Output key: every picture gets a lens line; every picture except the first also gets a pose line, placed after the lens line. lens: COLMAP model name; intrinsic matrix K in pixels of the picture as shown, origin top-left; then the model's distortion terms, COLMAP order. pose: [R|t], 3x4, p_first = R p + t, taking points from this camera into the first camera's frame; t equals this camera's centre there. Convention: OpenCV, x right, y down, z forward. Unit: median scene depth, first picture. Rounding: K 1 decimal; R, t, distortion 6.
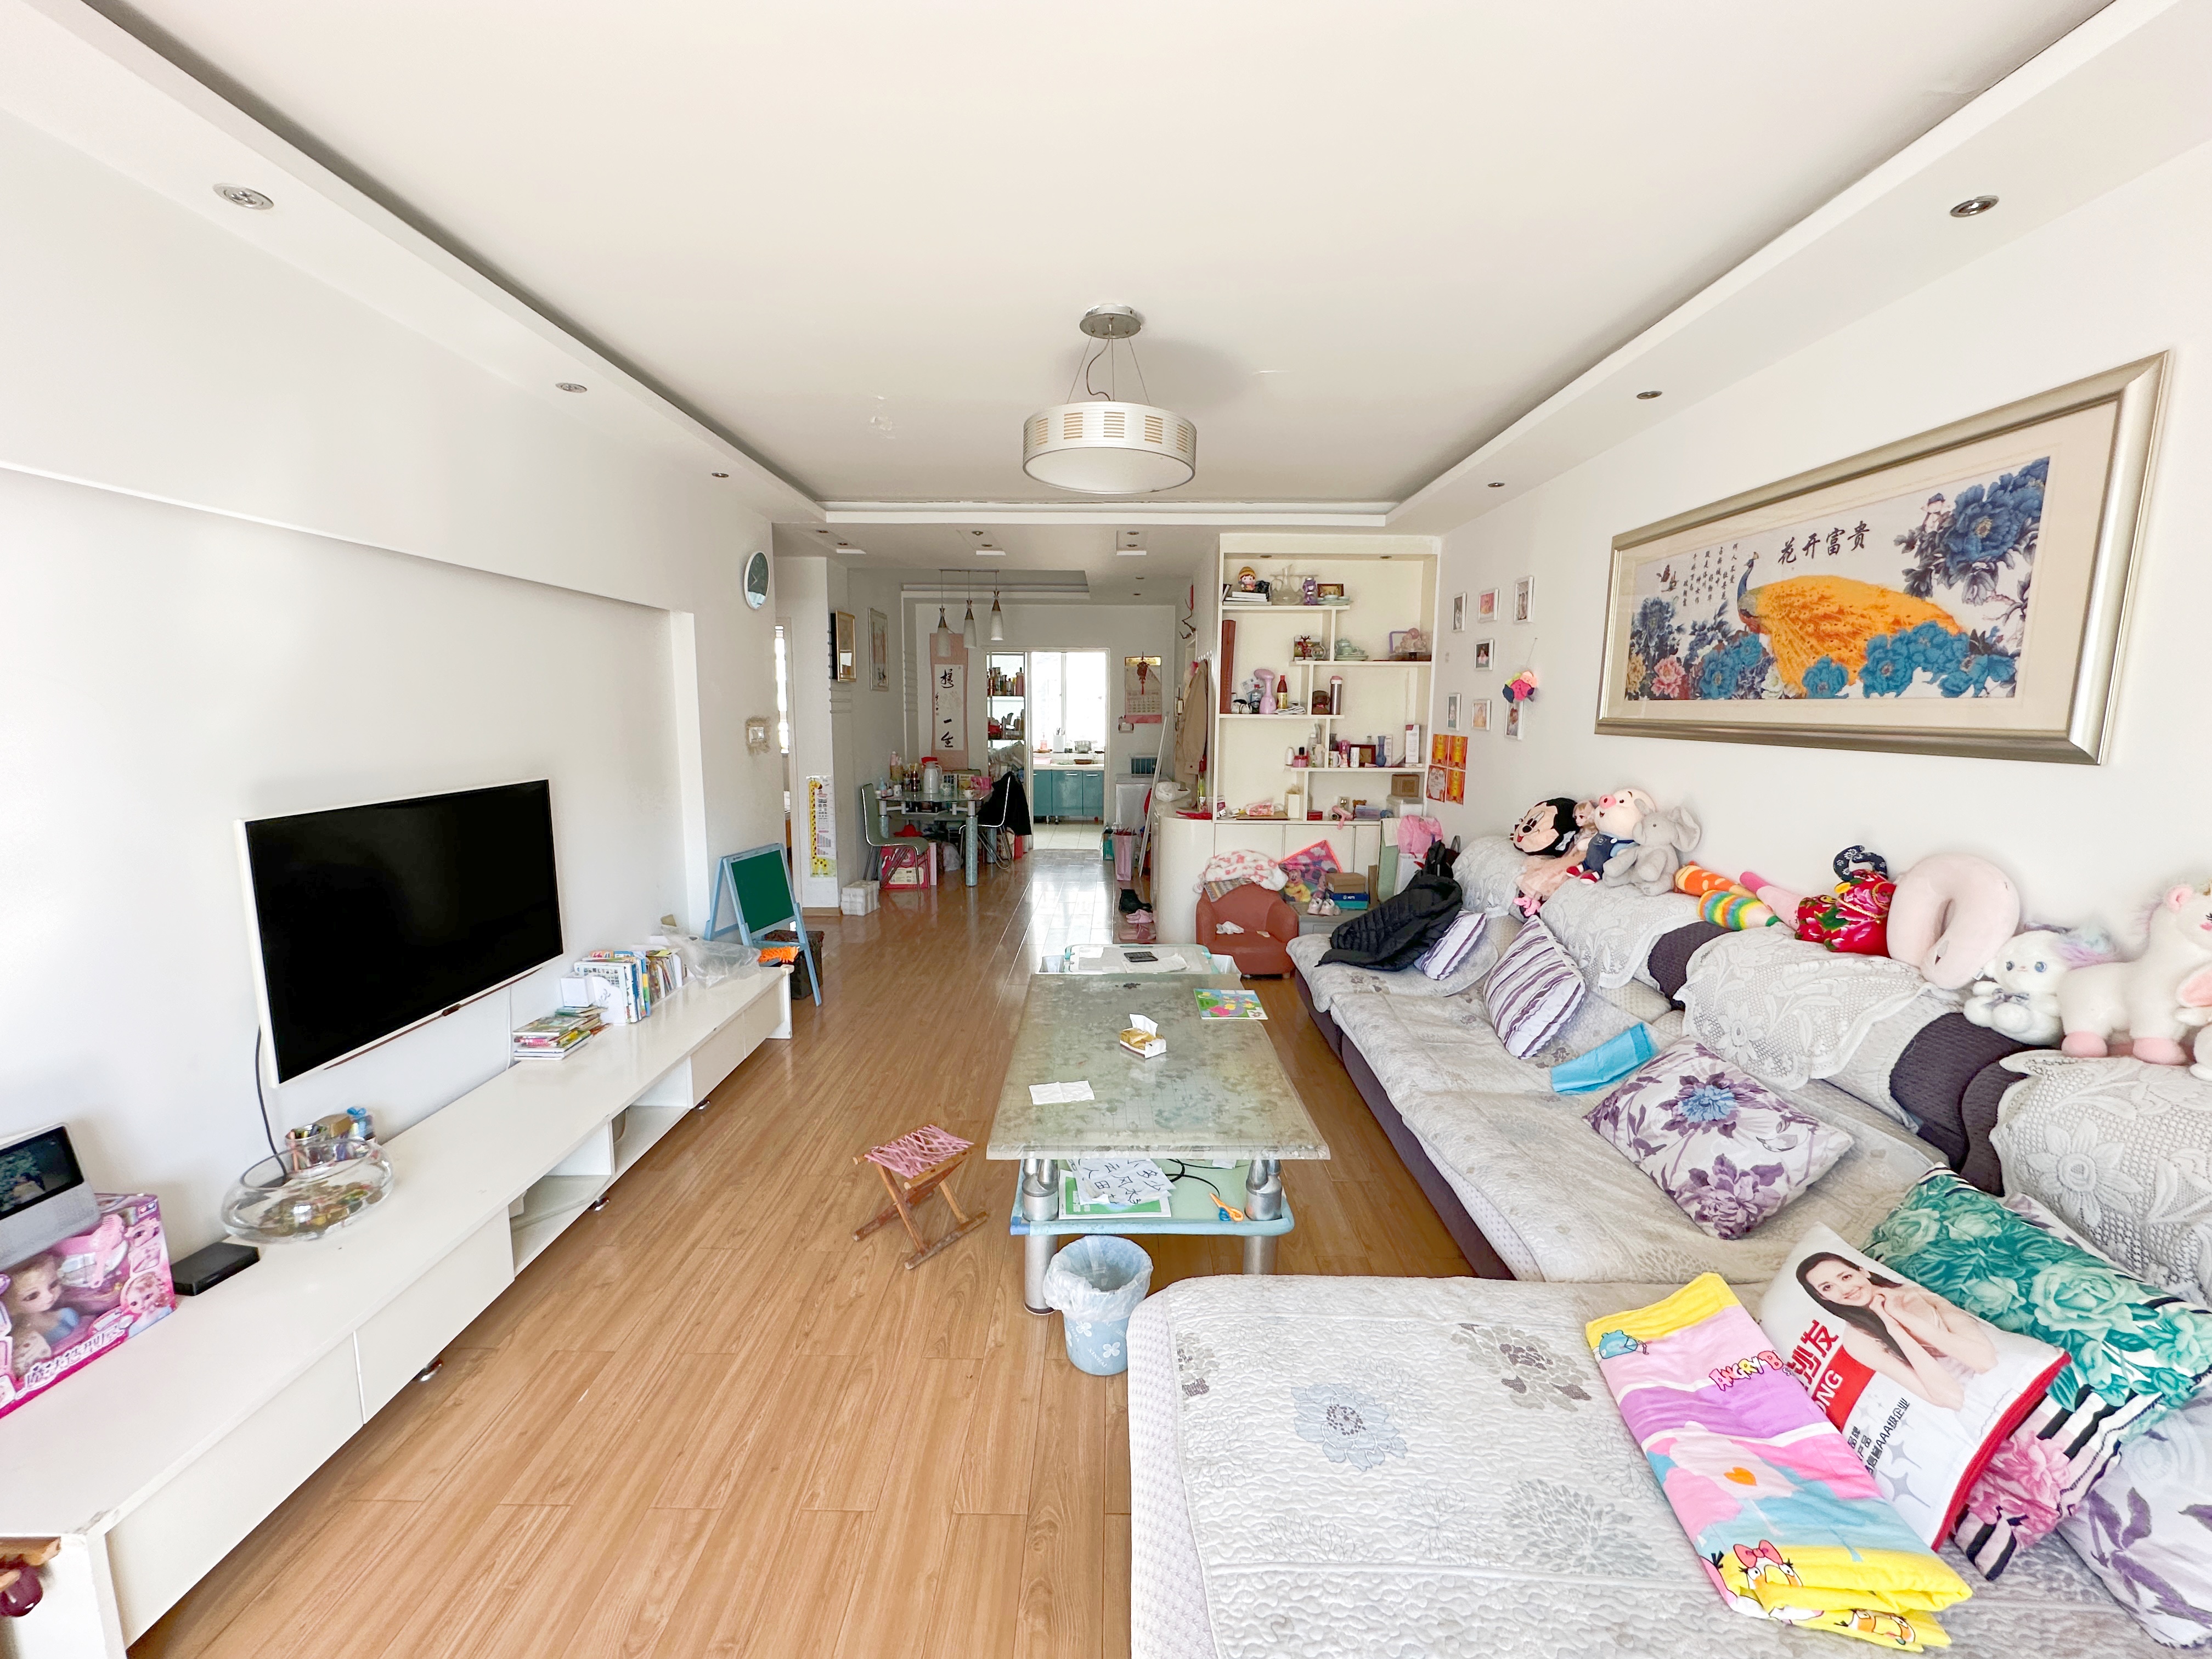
lens RADIAL K [[887.4, 0, 1104.2], [0, 887.4, 831.7], [0, 0, 1]] dist [0.004263, 0.000140]
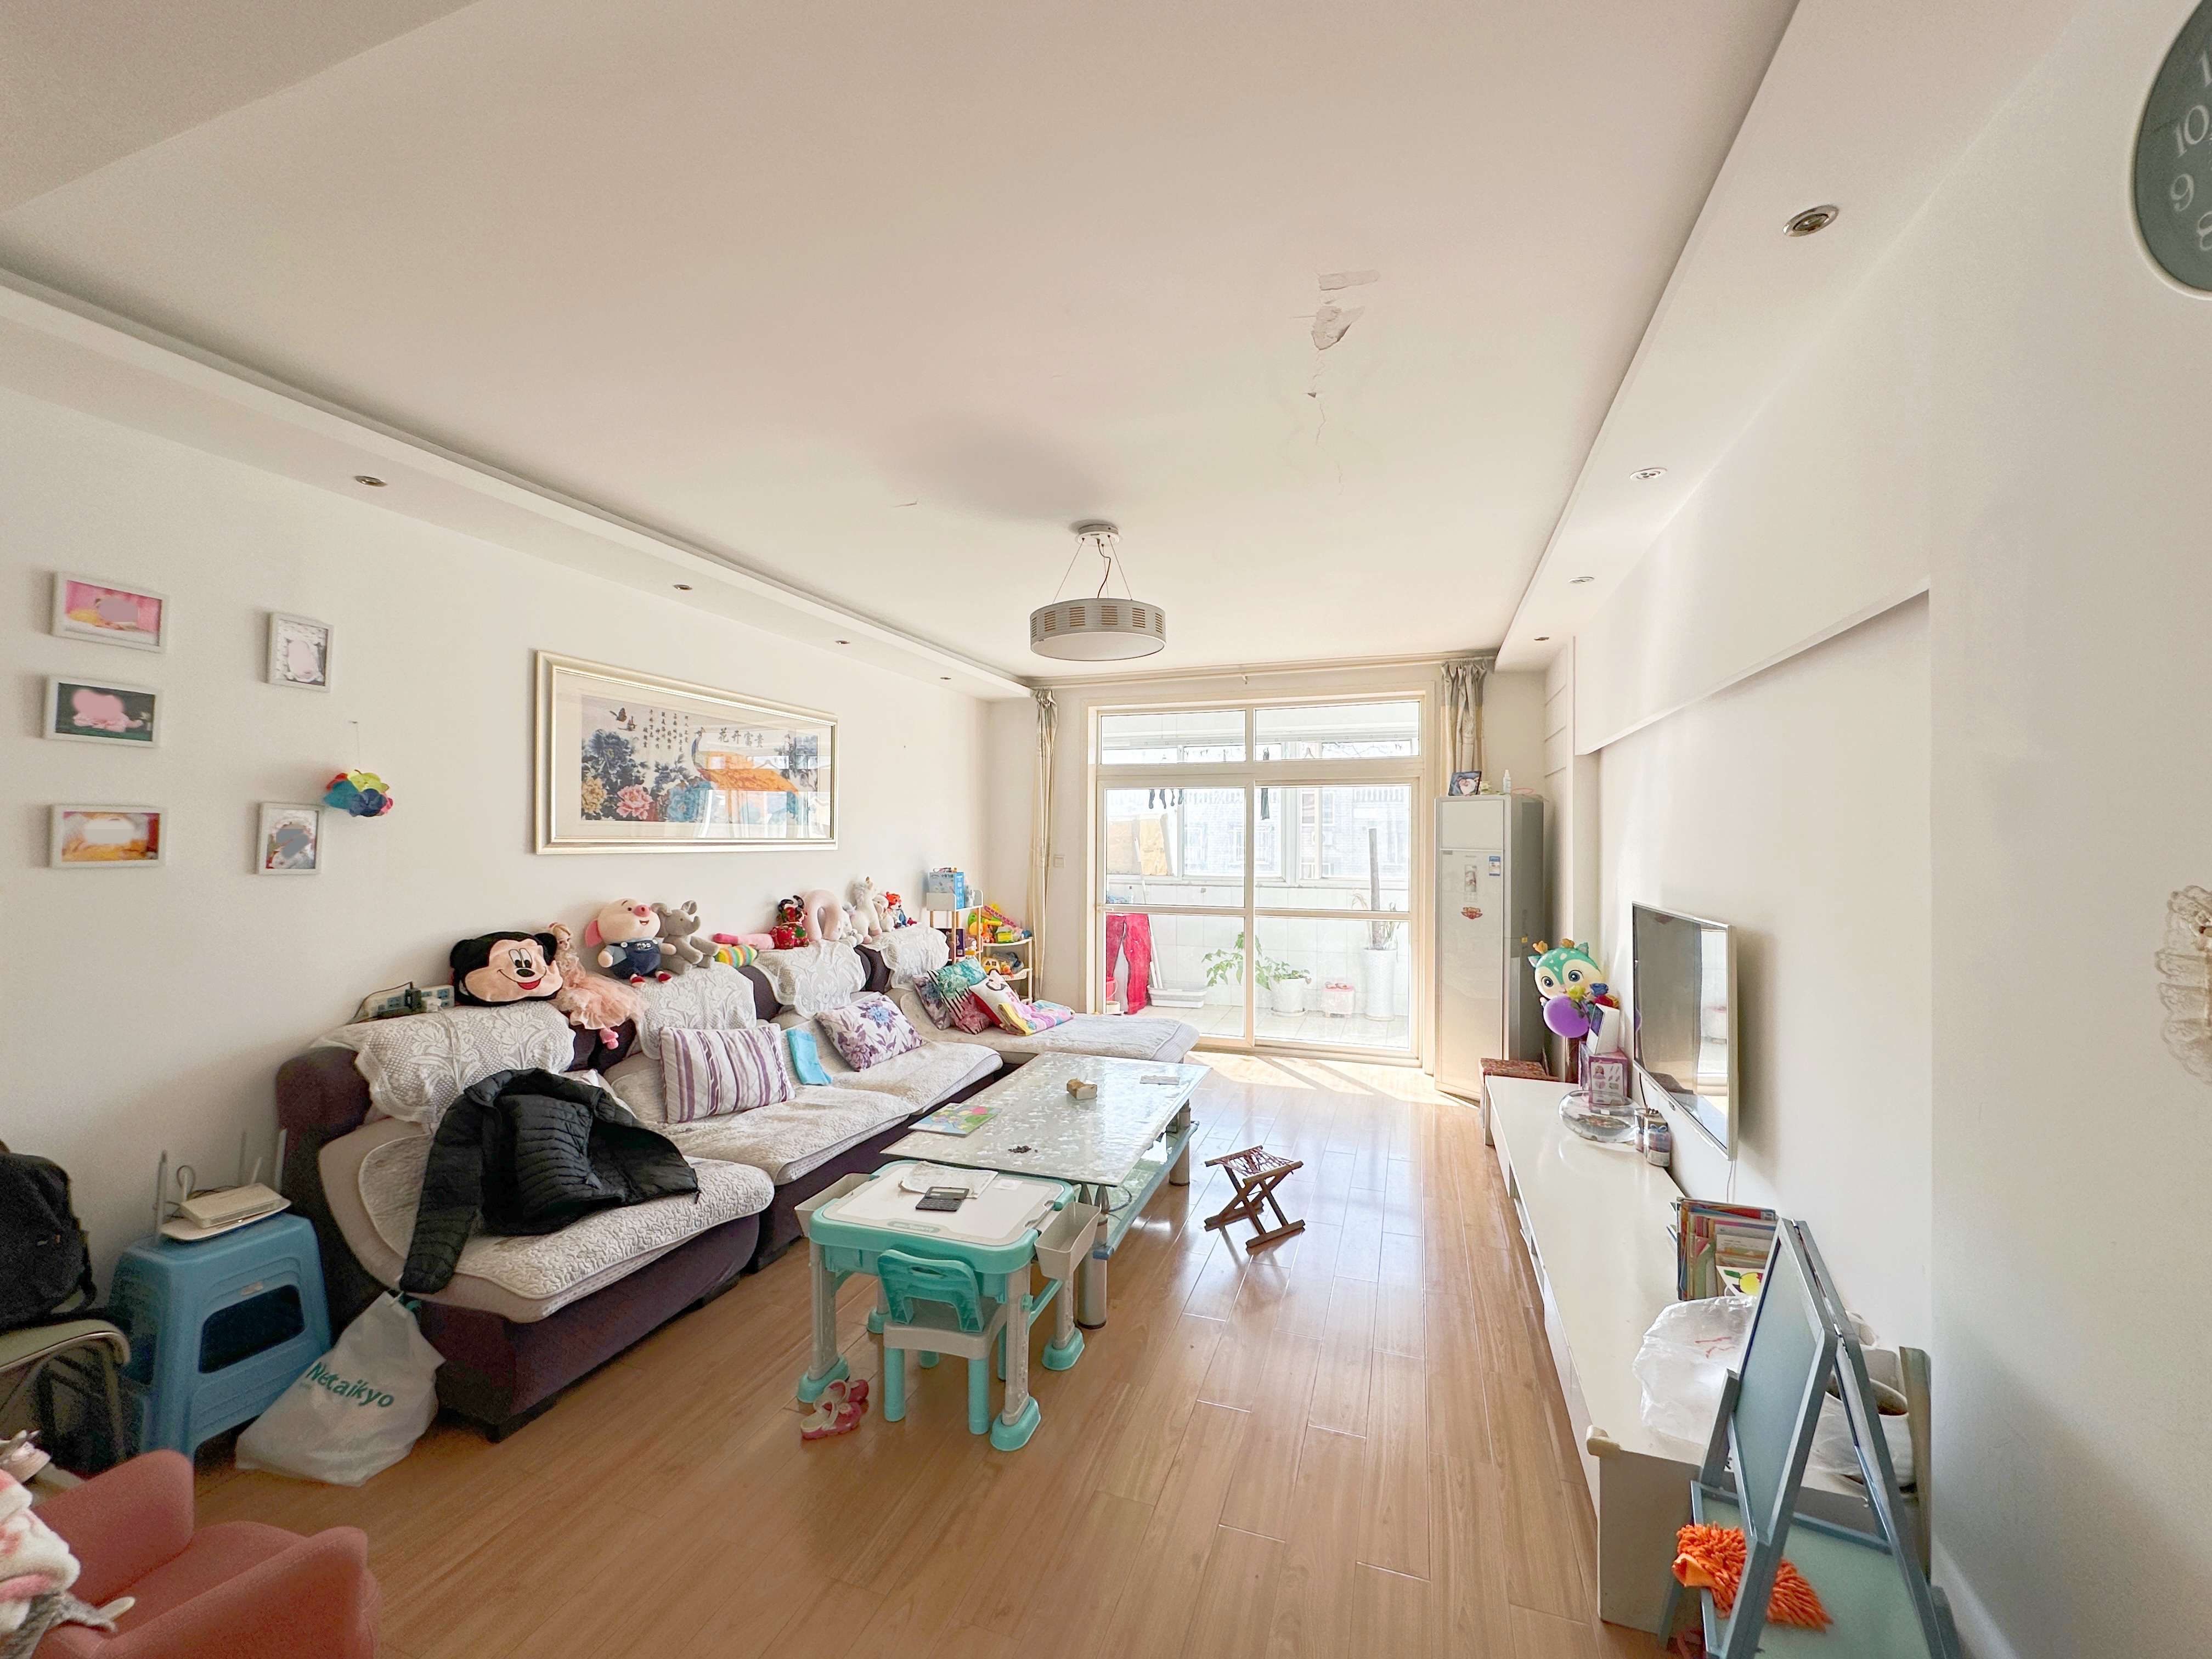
lens RADIAL K [[887.4, 0, 1100.1], [0, 887.4, 832.4], [0, 0, 1]] dist [0.004263, 0.000140]
pose [[-0.944933, -0.011085, 0.327077, -0.364547], [0.033447, 0.990921, 0.130215, -0.274525], [-0.325551, 0.133984, -0.935983, 1.965800]]
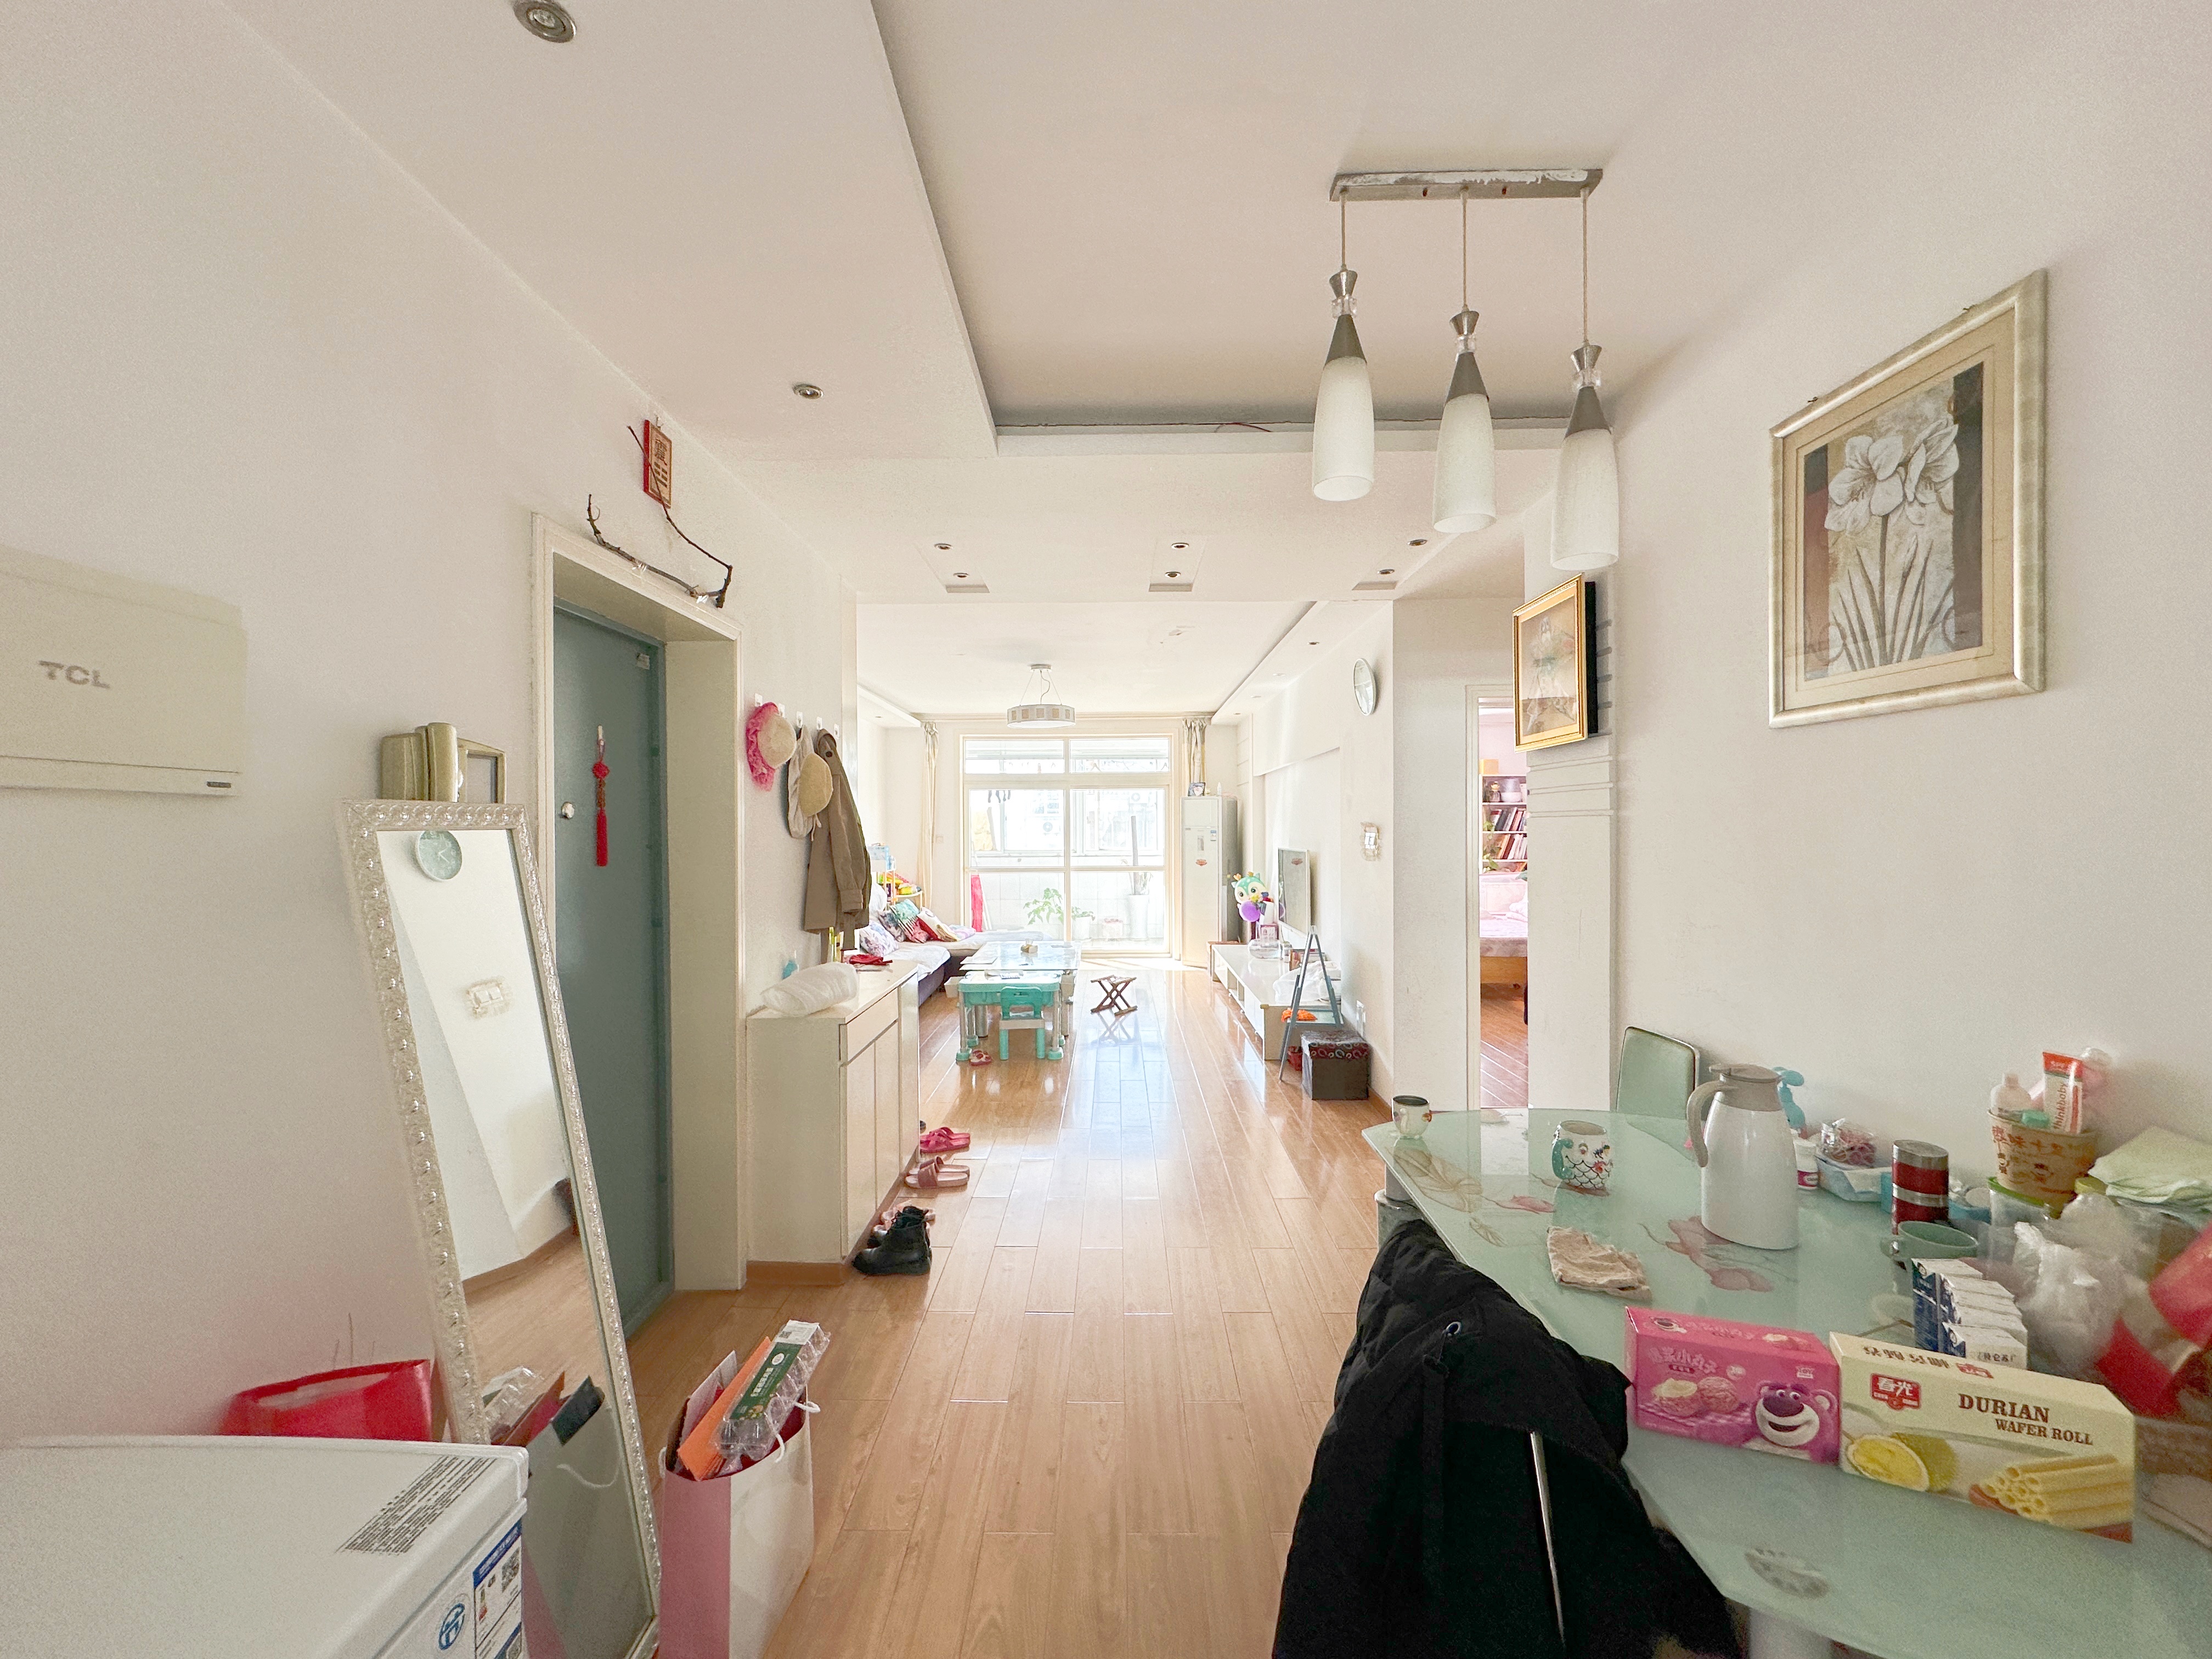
lens RADIAL K [[887.4, 0, 1107.9], [0, 887.4, 829.5], [0, 0, 1]] dist [0.004263, 0.000140]
pose [[-0.999983, -0.004943, 0.002995, -0.173364], [-0.004463, 0.989672, 0.143281, -0.418681], [-0.003673, 0.143265, -0.989677, 3.128007]]
